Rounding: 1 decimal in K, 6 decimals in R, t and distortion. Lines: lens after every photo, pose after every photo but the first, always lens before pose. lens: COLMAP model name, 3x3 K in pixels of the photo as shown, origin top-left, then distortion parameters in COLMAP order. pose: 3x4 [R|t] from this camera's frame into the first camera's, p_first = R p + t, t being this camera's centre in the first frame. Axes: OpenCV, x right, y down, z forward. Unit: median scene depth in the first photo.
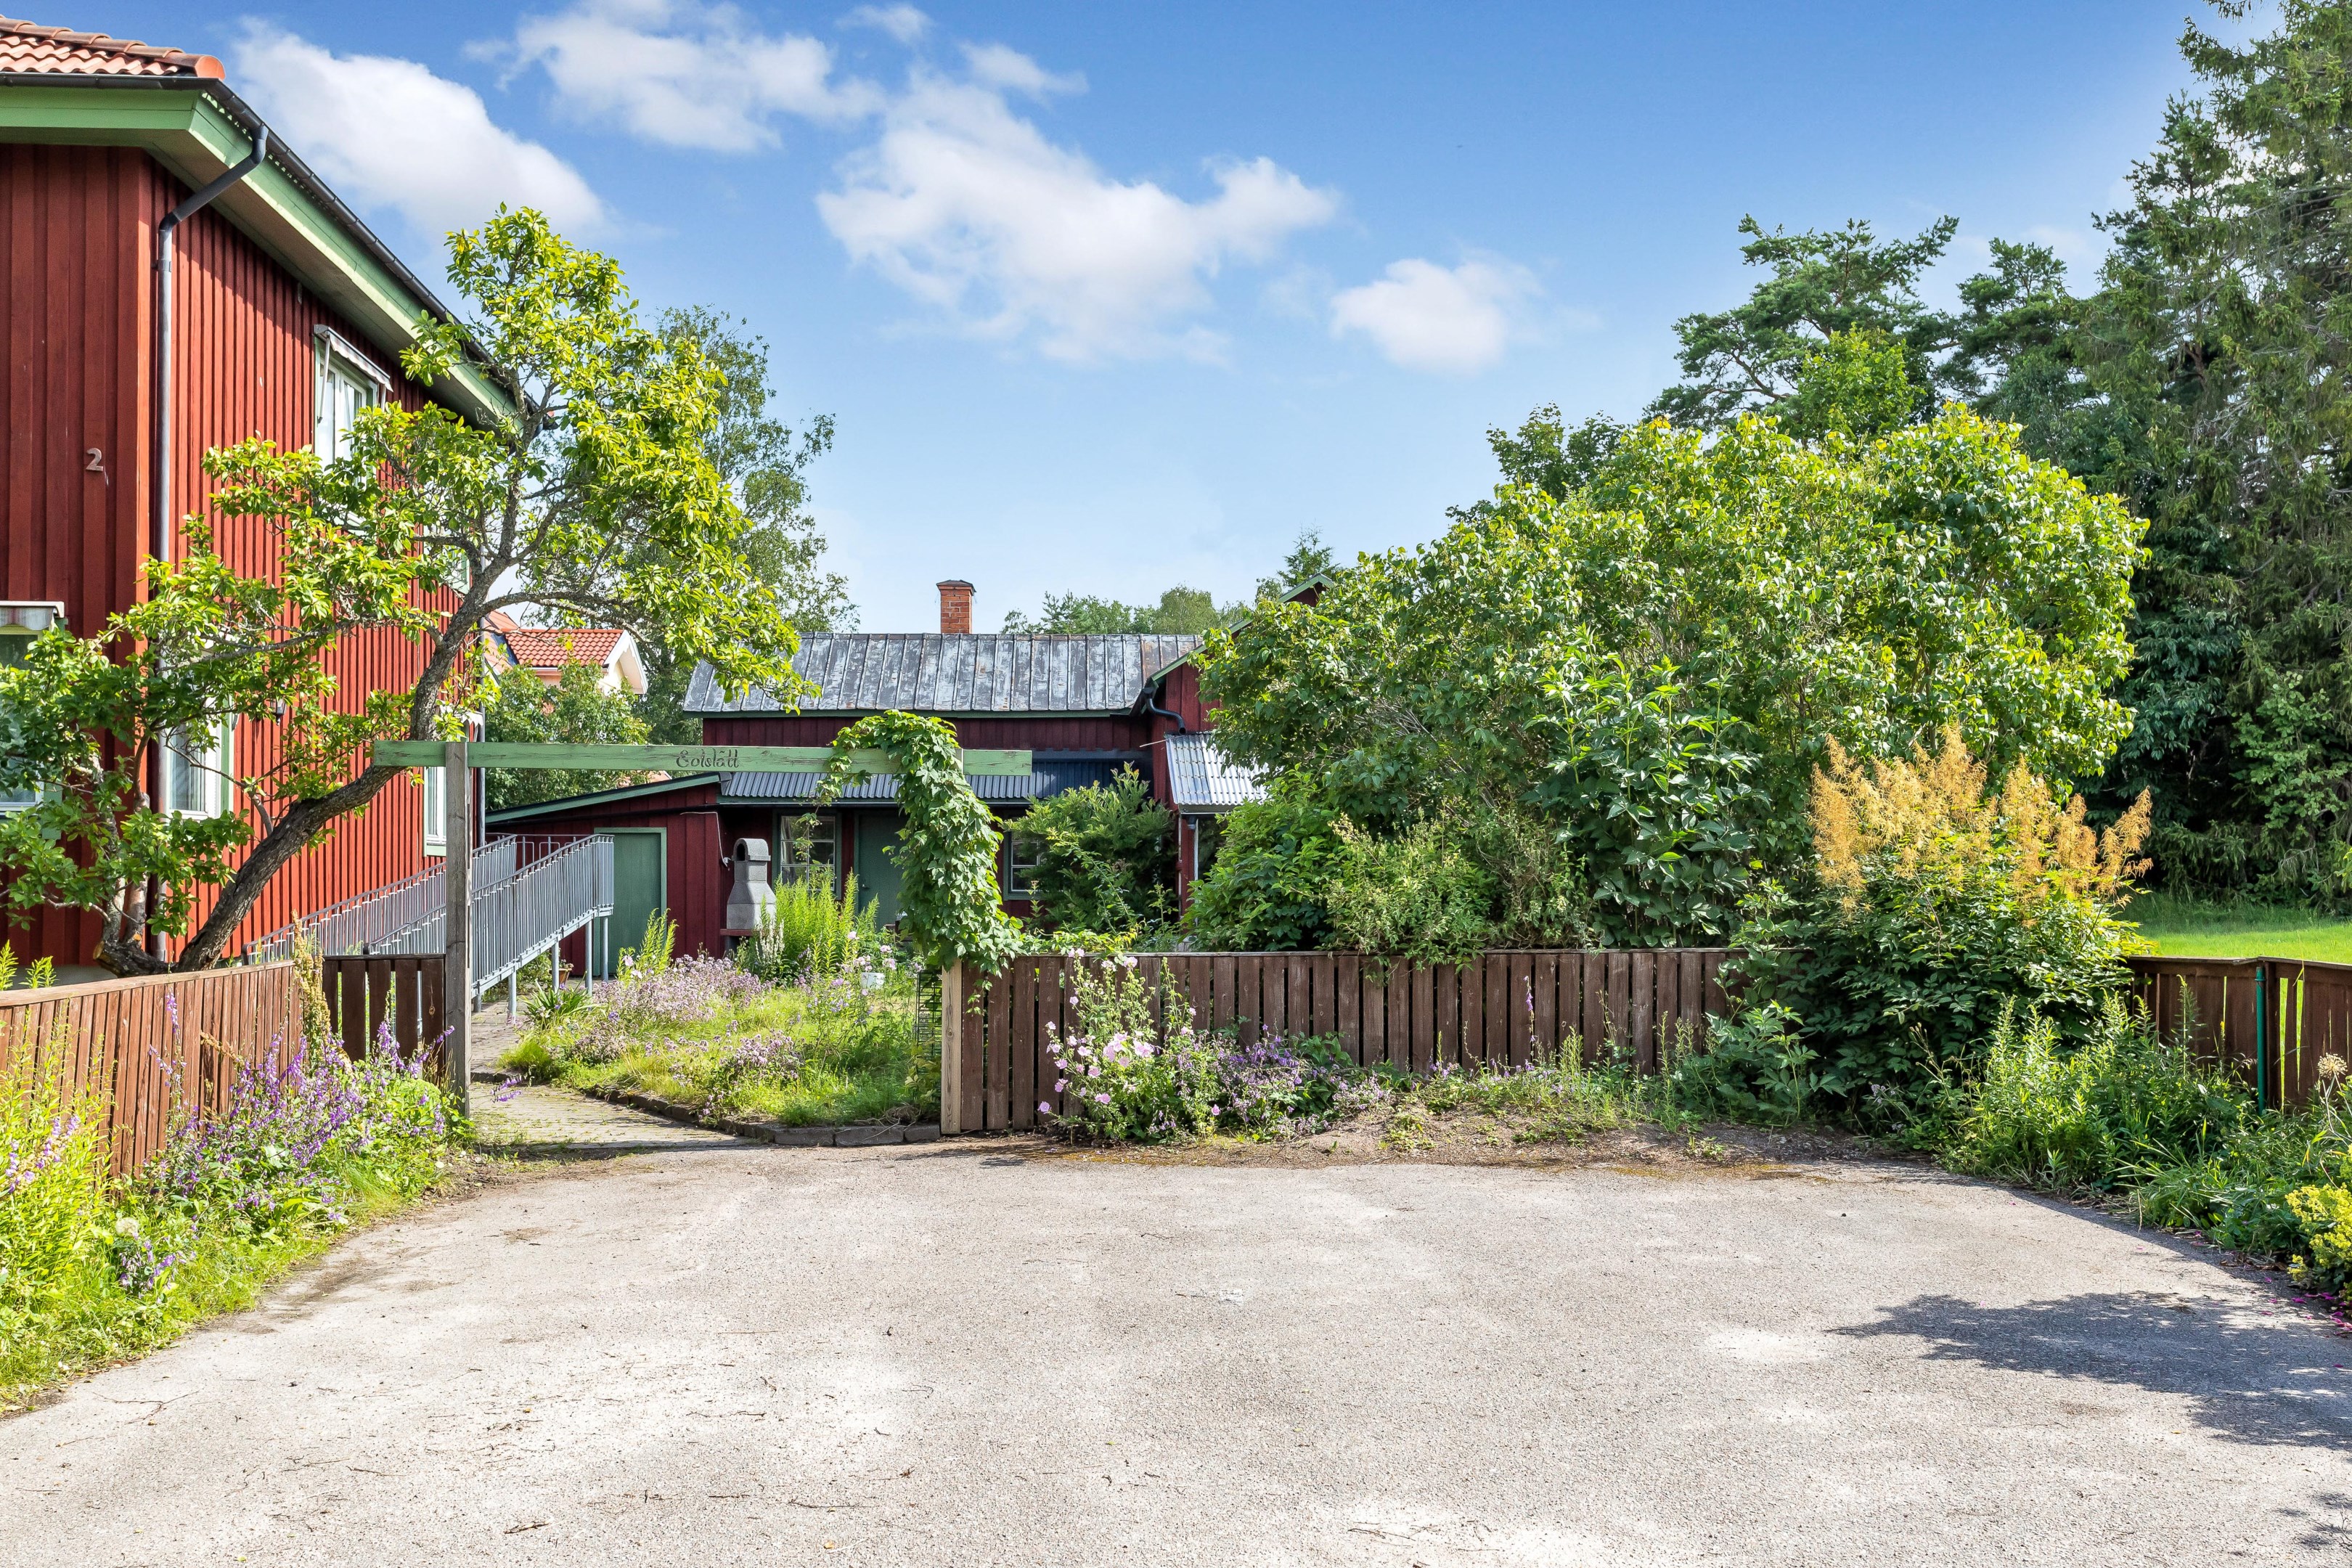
lens RADIAL K [[2393.5, 0, 1198.0], [0, 2393.5, 899.2], [0, 0, 1]] dist [0.007468, 0.000000]
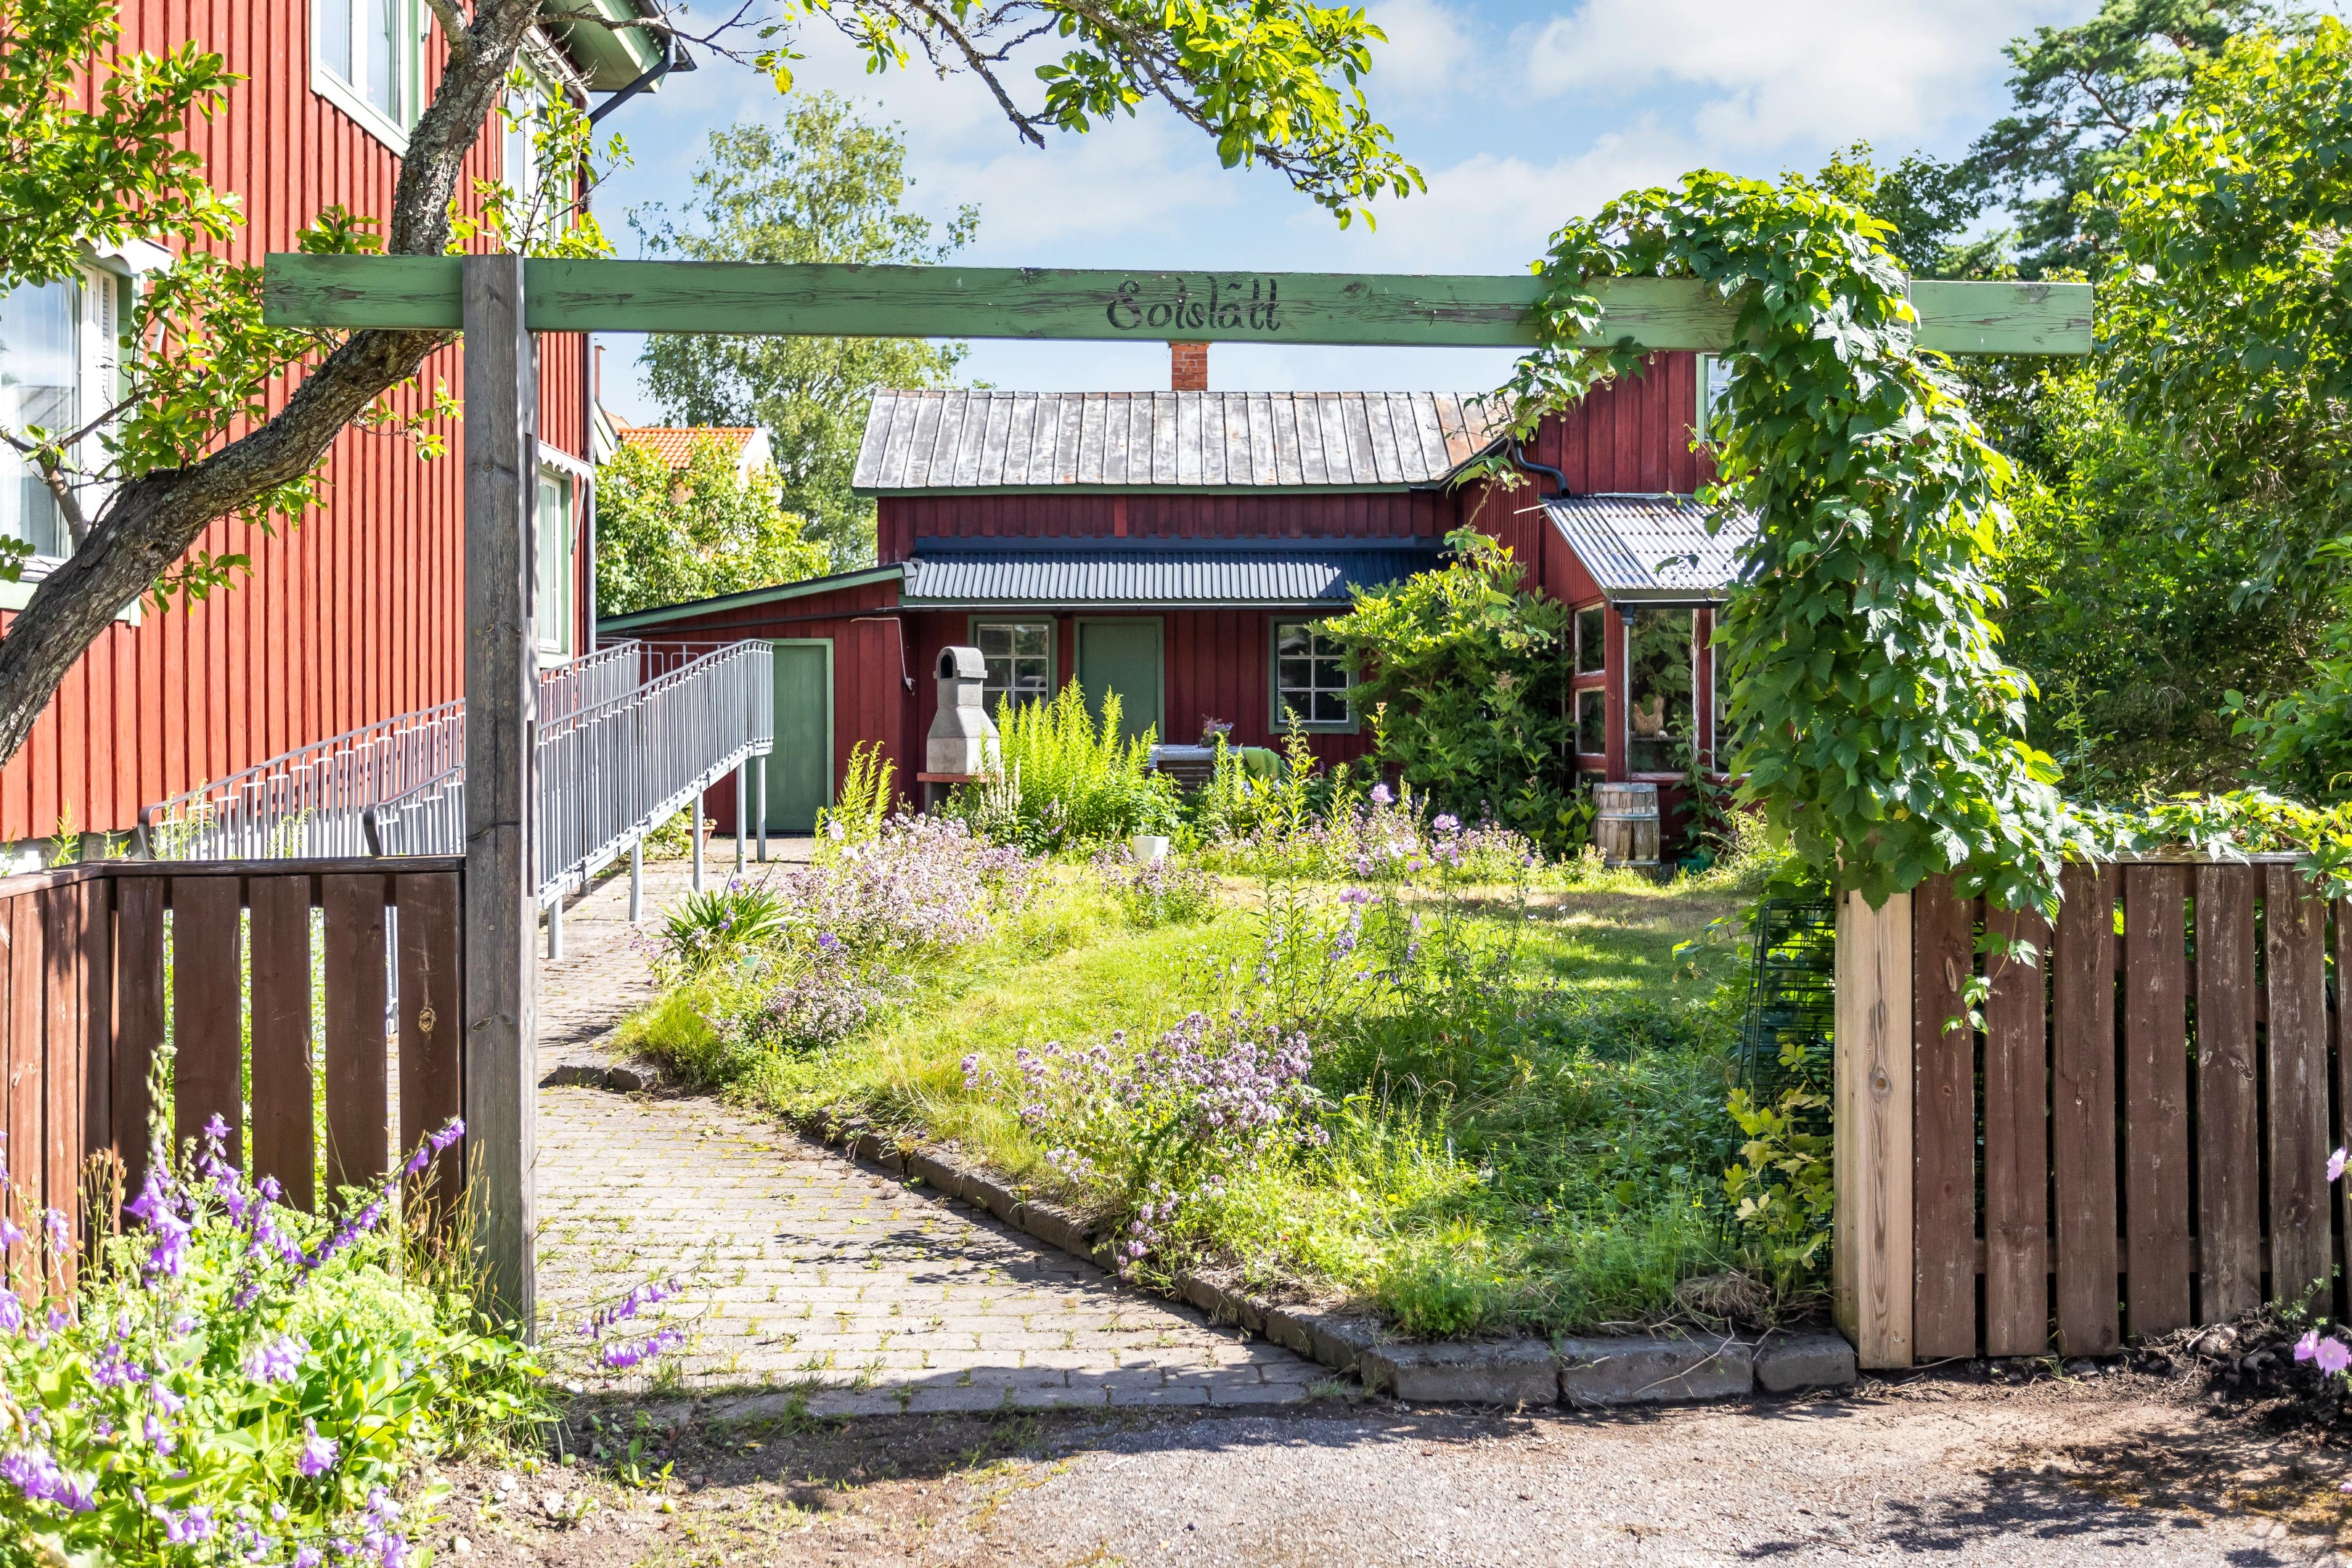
lens RADIAL K [[2314.7, 0, 1179.5], [0, 2314.7, 767.2], [0, 0, 1]] dist [-0.001672, 0.000000]
pose [[0.998968, -0.000998, -0.045400, -0.094100], [0.001539, 0.999928, 0.011898, 0.002745], [0.045385, -0.011956, 0.998898, 0.323043]]
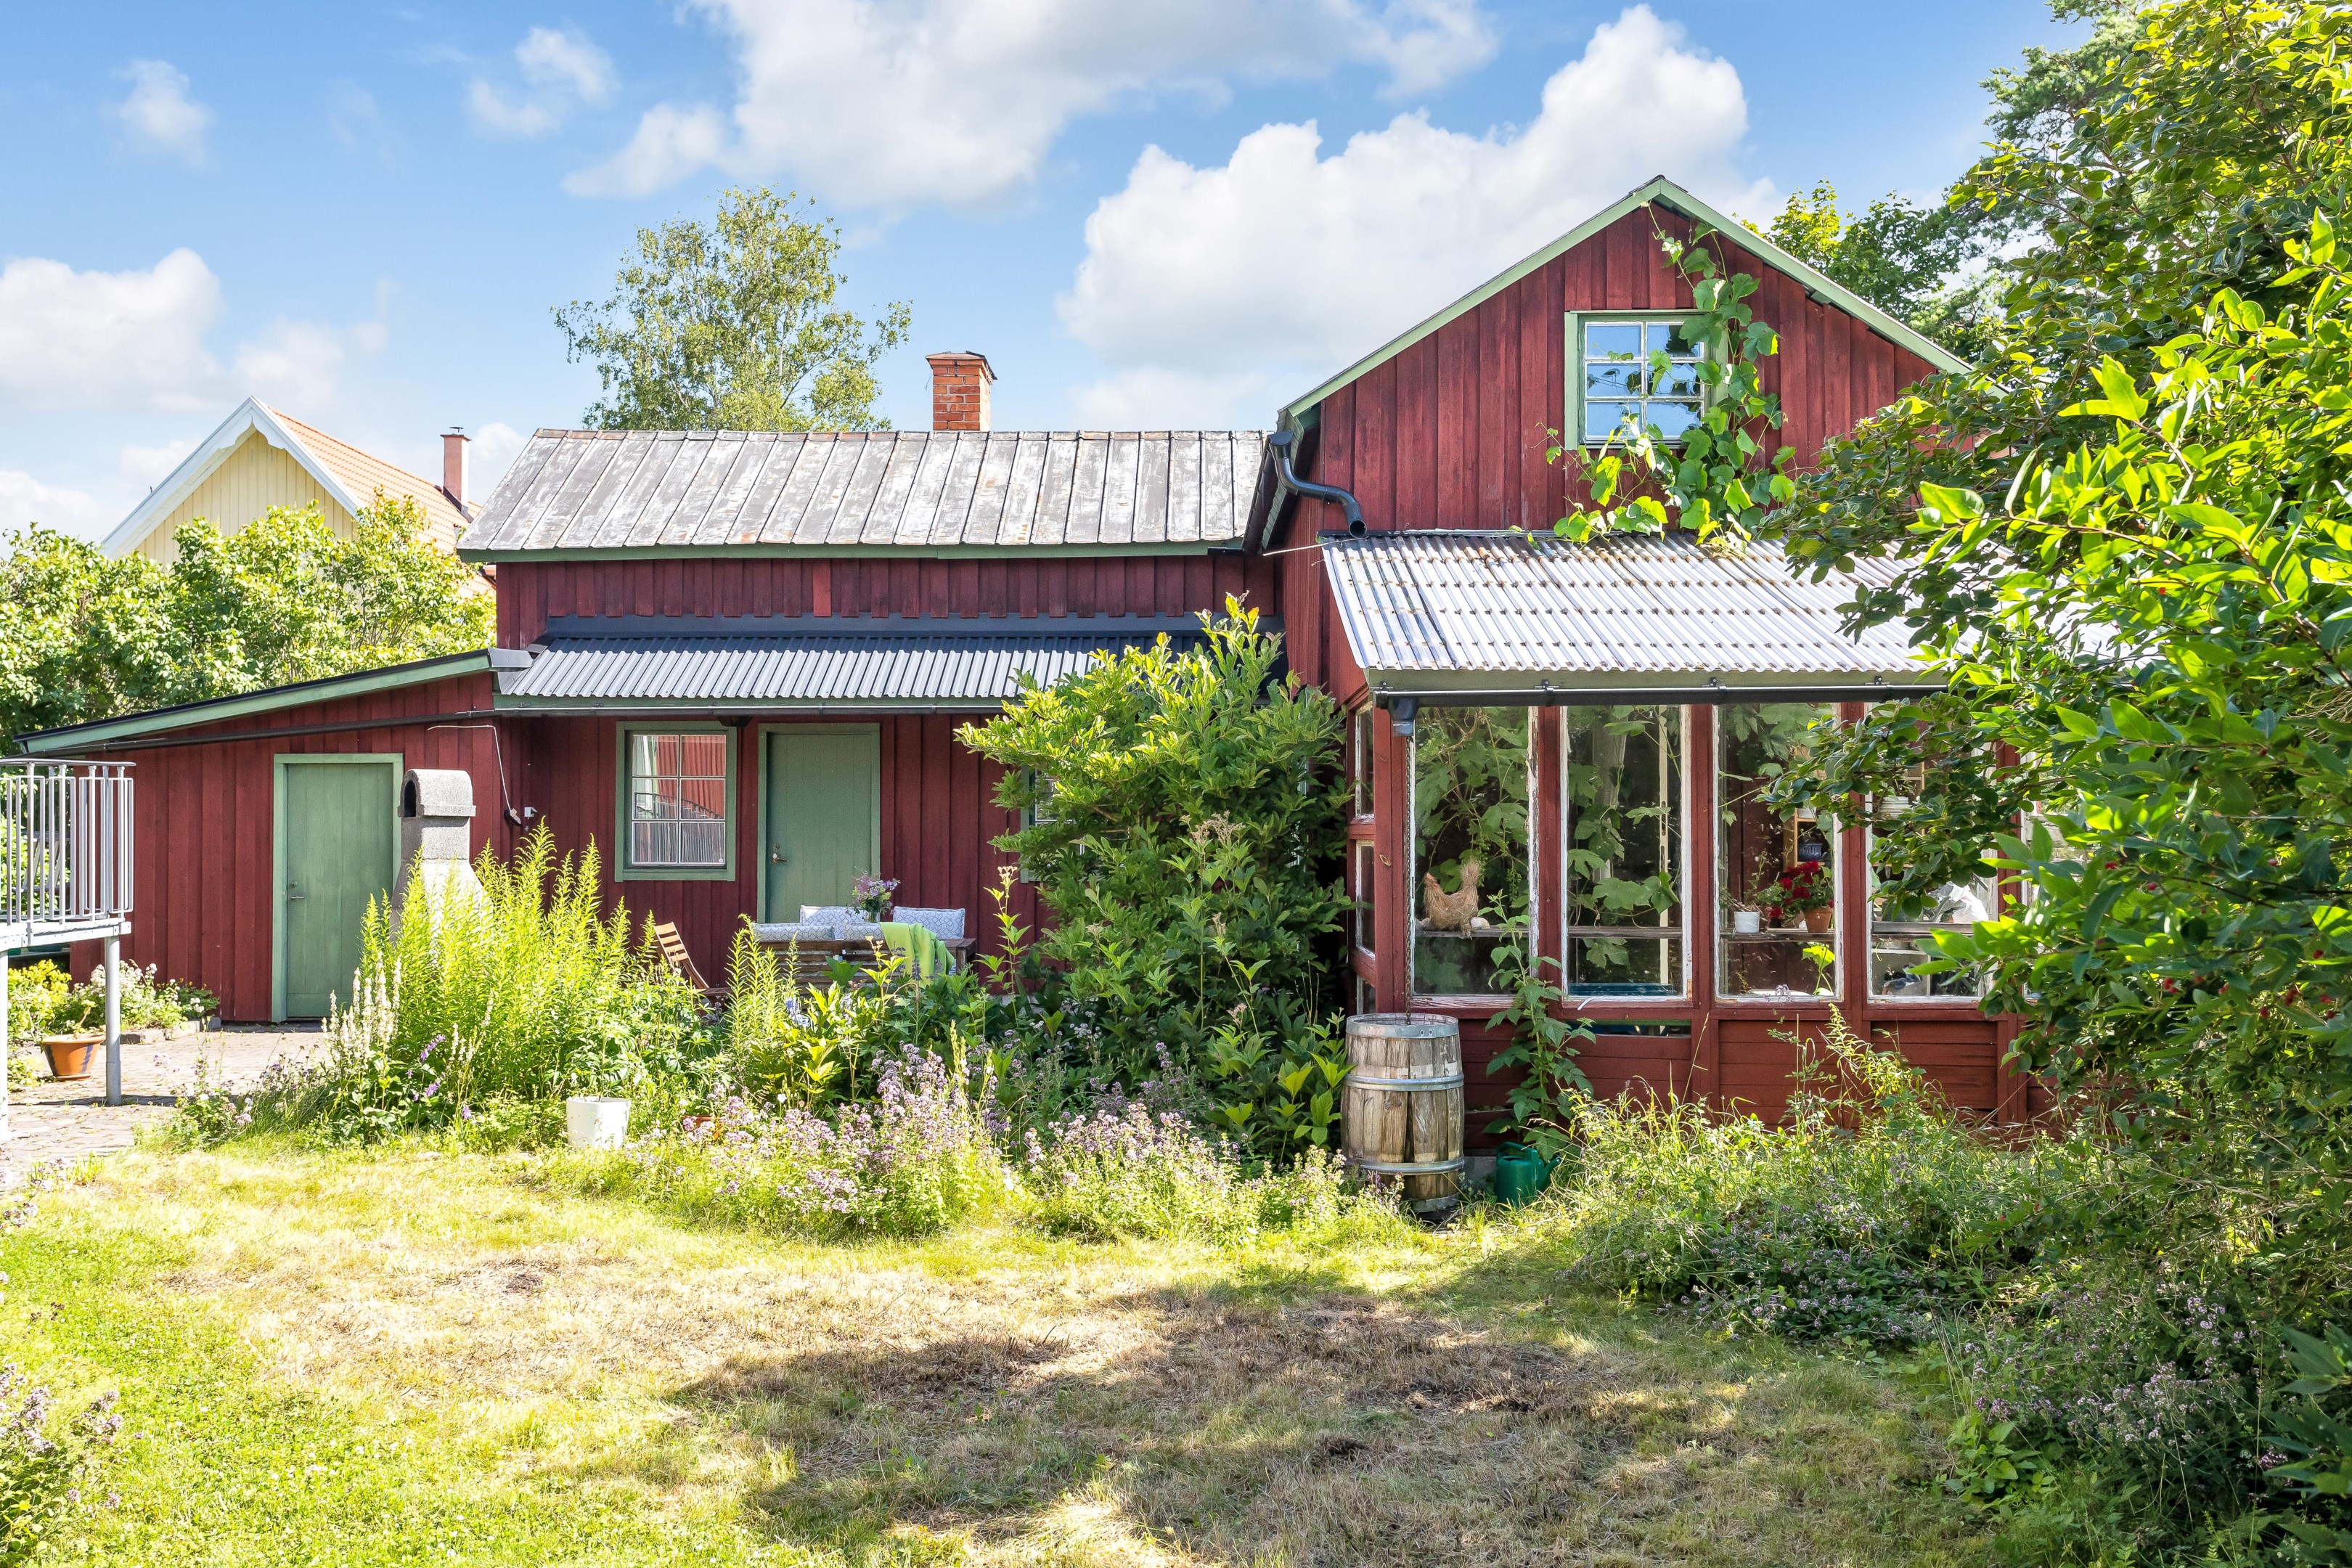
lens RADIAL K [[2079.7, 0, 1170.8], [0, 2079.7, 790.4], [0, 0, 1]] dist [0.000808, 0.006835]
pose [[0.997831, -0.002598, -0.065776, -0.016608], [0.001146, 0.999755, -0.022105, -0.012663], [0.065818, 0.021981, 0.997590, 0.635744]]
